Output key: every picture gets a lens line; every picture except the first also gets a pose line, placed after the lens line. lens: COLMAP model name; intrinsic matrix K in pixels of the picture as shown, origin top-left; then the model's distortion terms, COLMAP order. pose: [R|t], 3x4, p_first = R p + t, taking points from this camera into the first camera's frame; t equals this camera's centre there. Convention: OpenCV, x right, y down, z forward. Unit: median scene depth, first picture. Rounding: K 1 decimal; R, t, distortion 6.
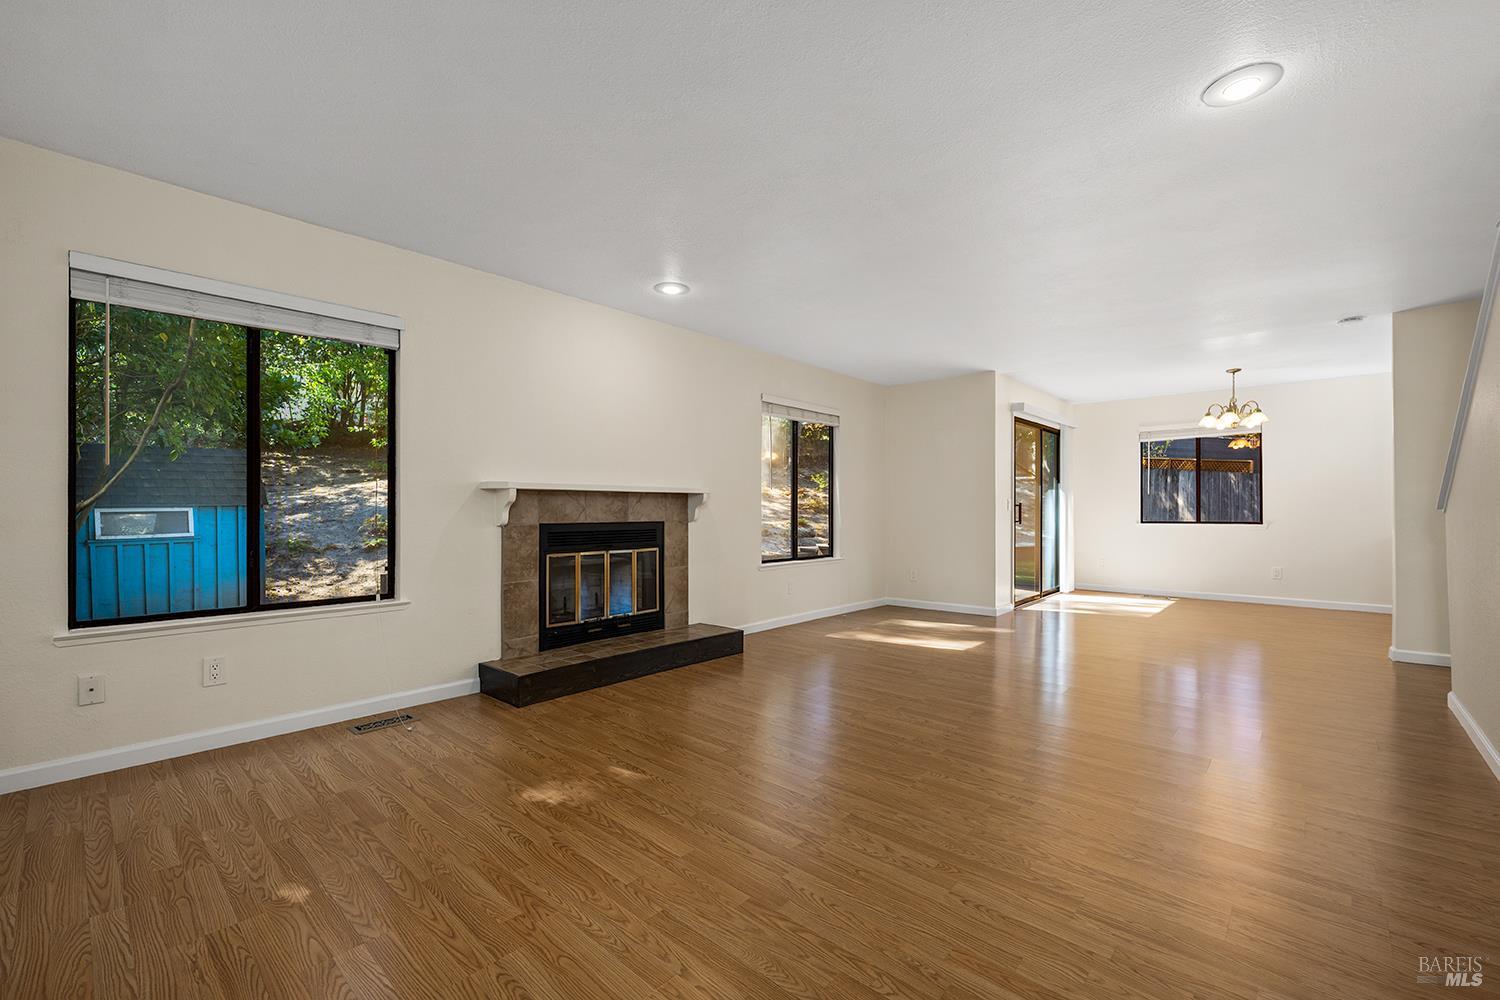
lens RADIAL K [[654.2, 0, 746.2], [0, 654.2, 507.1], [0, 0, 1]] dist [-0.003450, -0.000654]
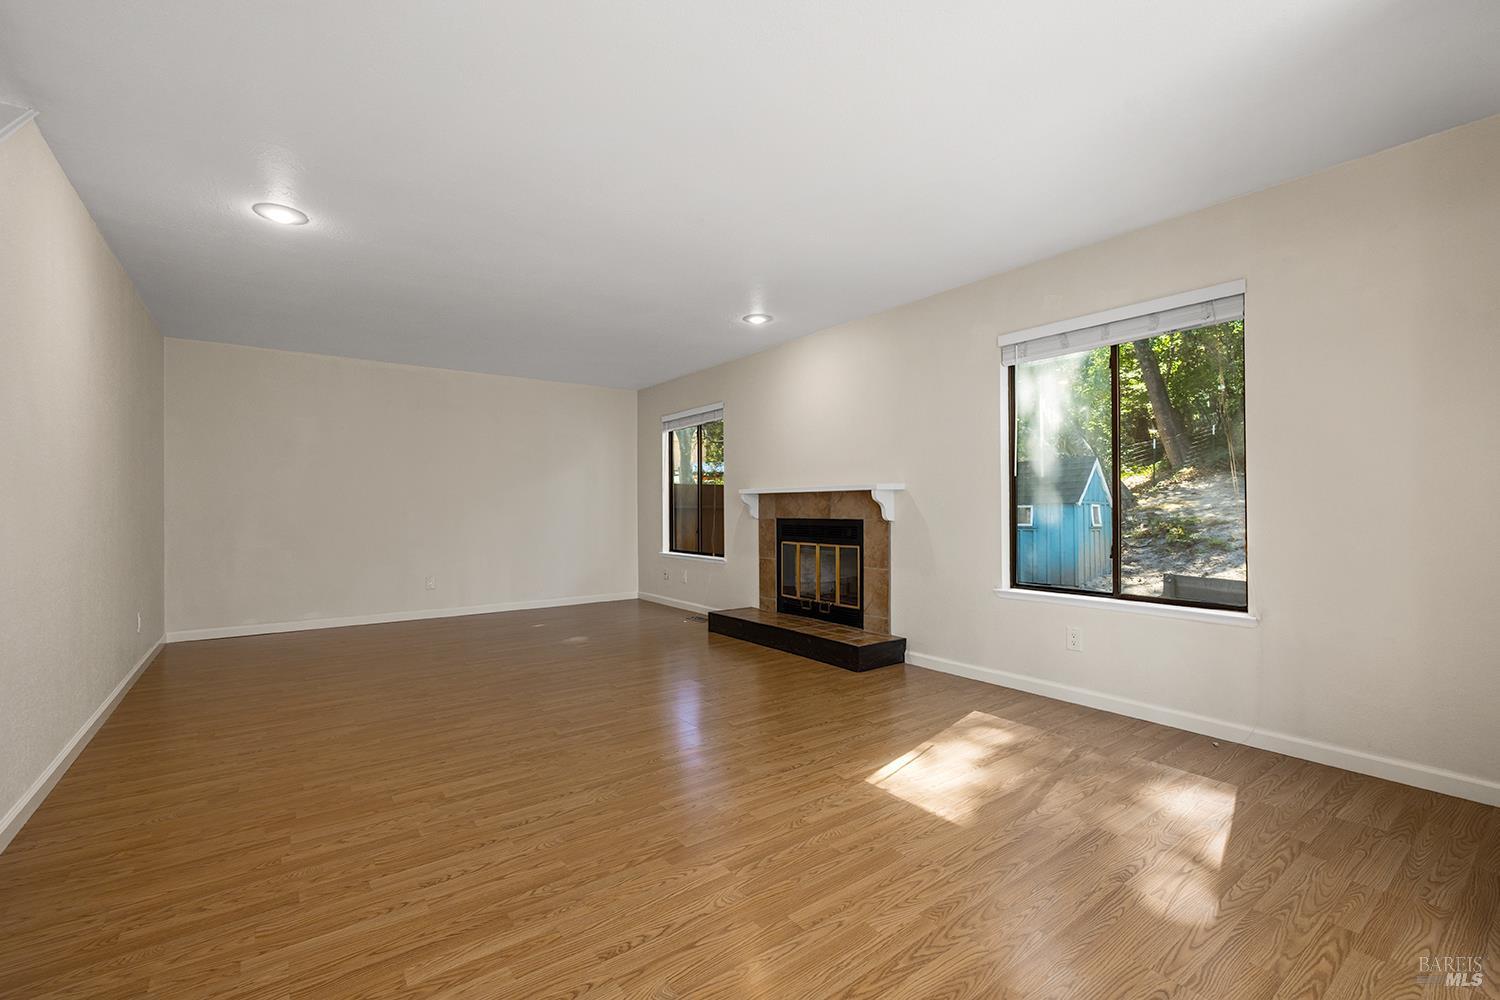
lens RADIAL K [[654.2, 0, 746.2], [0, 654.2, 507.1], [0, 0, 1]] dist [-0.003450, -0.000654]
pose [[-0.221720, -0.009519, -0.975064, 0.913705], [0.000468, 0.999951, -0.009868, 0.013641], [0.975110, -0.002644, -0.221705, 1.100618]]
